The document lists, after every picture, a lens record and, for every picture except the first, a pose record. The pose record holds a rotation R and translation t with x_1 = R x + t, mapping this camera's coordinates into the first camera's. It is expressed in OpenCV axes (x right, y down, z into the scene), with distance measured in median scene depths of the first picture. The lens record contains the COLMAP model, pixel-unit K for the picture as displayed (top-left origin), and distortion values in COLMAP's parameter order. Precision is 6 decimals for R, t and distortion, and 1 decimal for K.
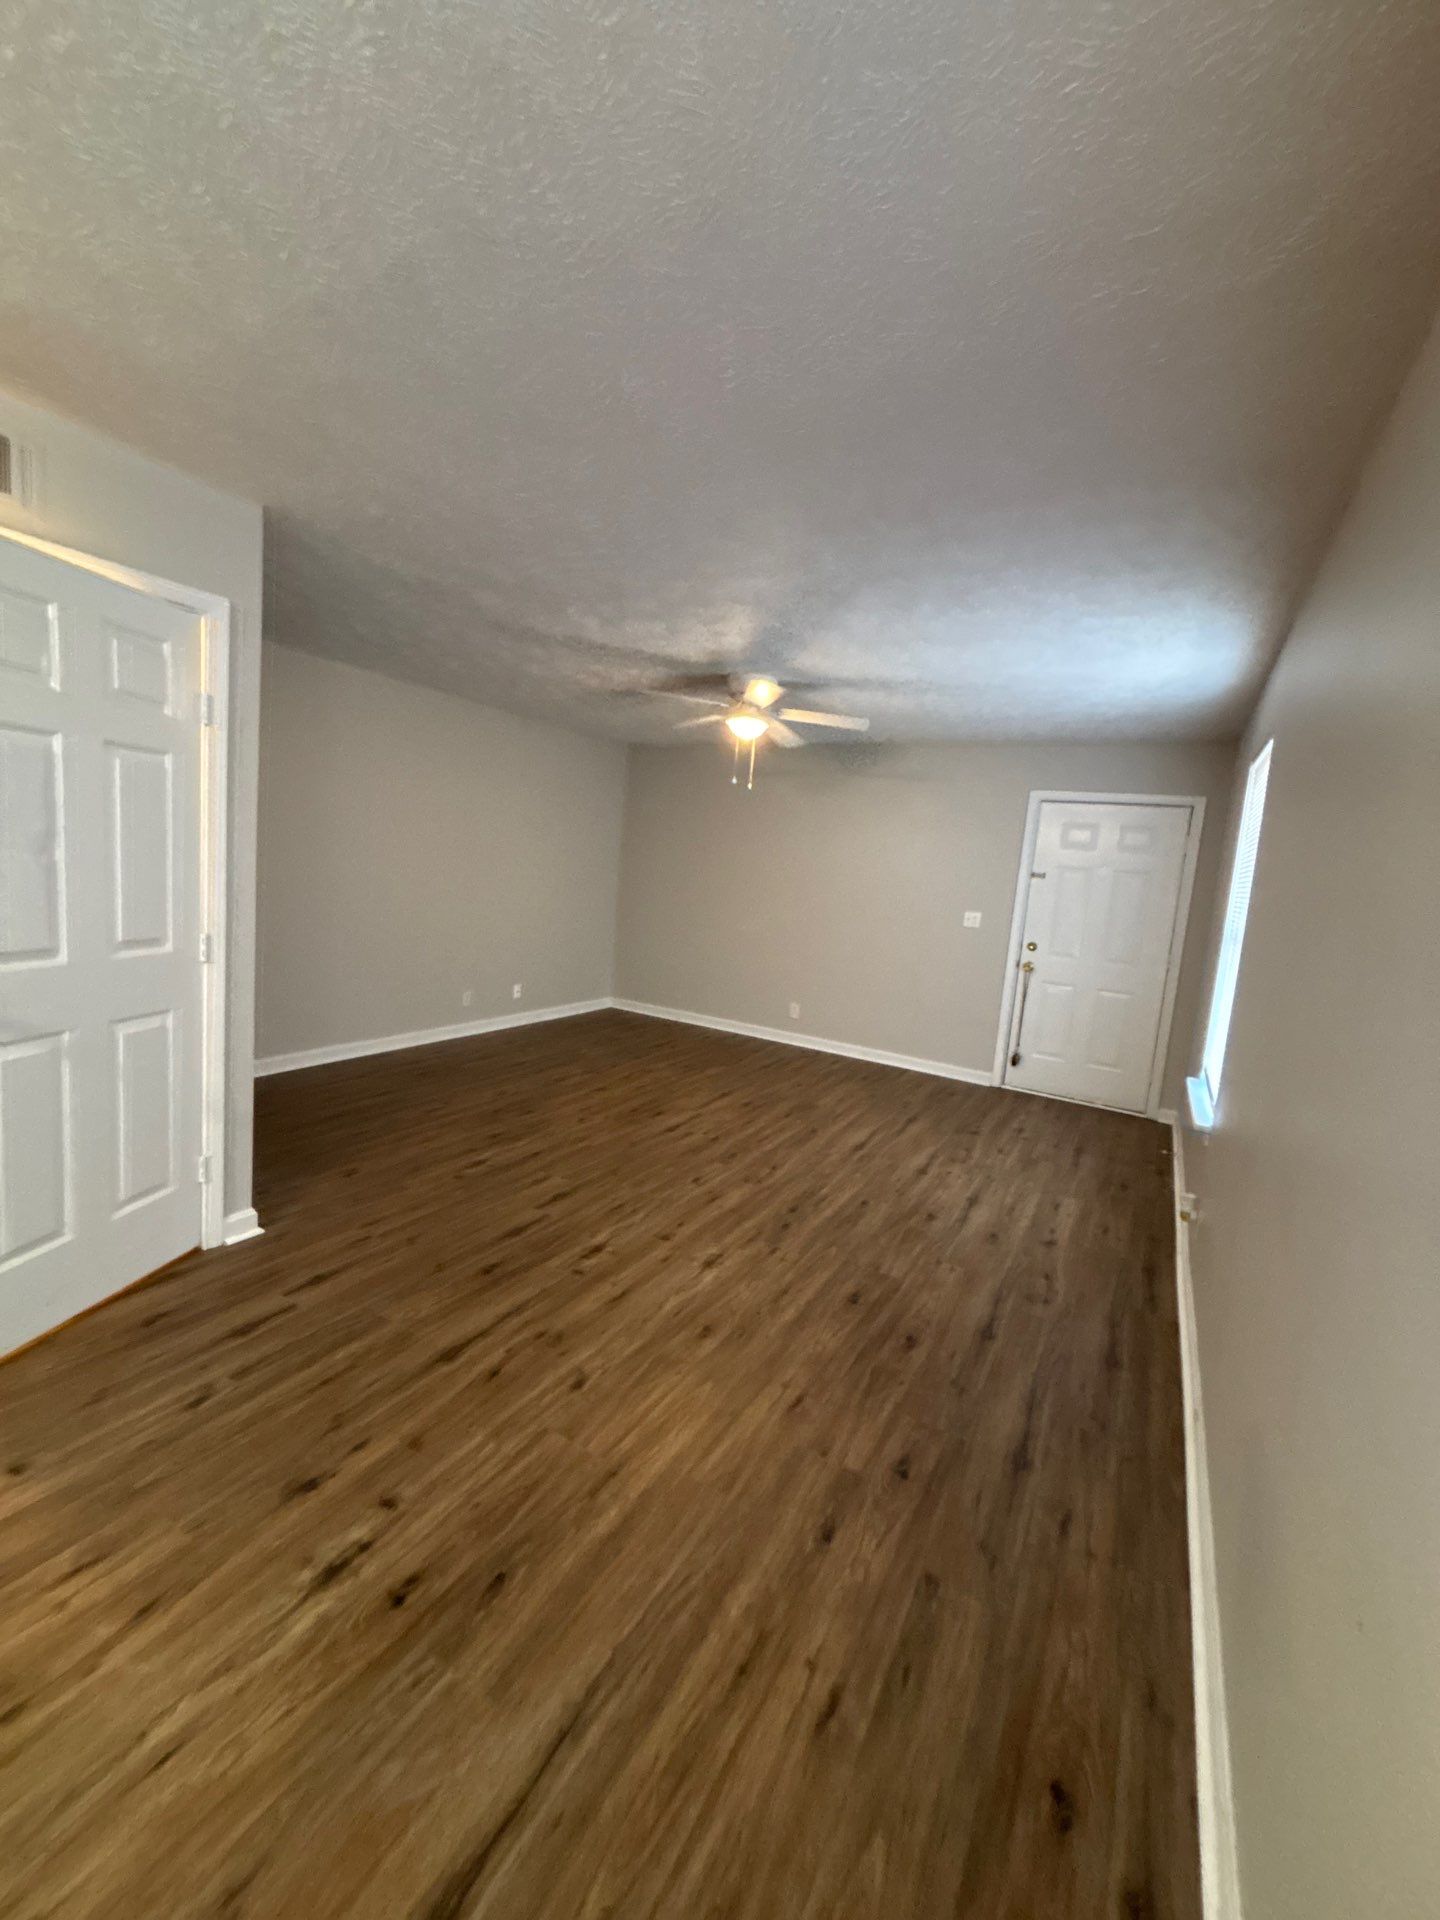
lens RADIAL K [[781.0, 0, 710.3], [0, 781.0, 969.7], [0, 0, 1]] dist [0.010837, -0.001852]
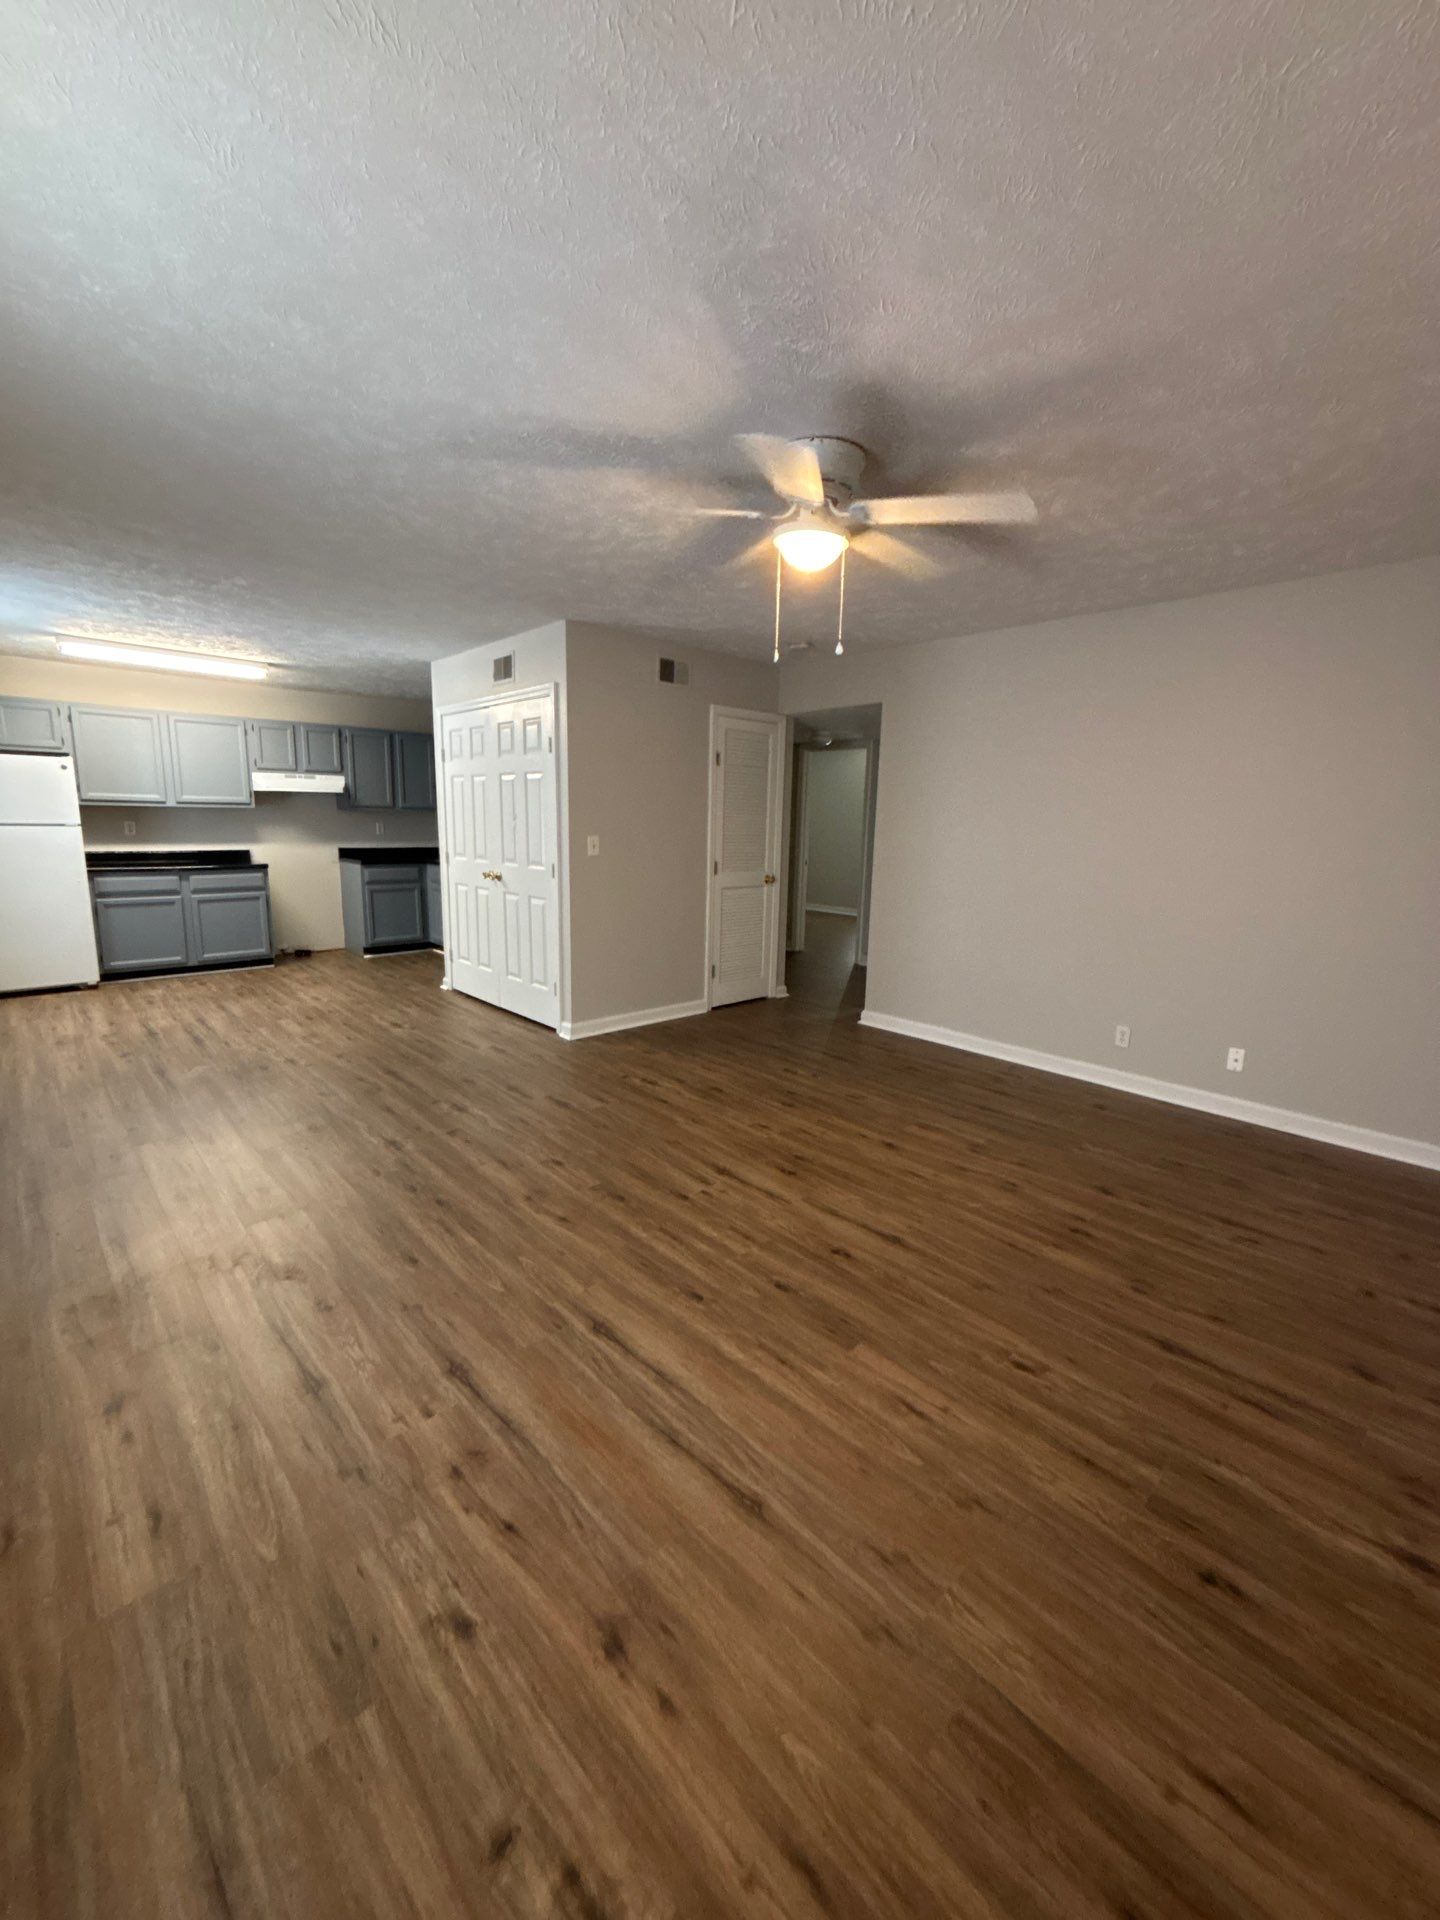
lens RADIAL K [[781.0, 0, 710.6], [0, 781.0, 941.8], [0, 0, 1]] dist [0.010837, -0.001852]
pose [[-0.296489, 0.069357, -0.952514, 0.671012], [-0.174168, 0.976708, 0.125332, -0.100788], [0.939021, 0.203057, -0.277504, 1.214713]]
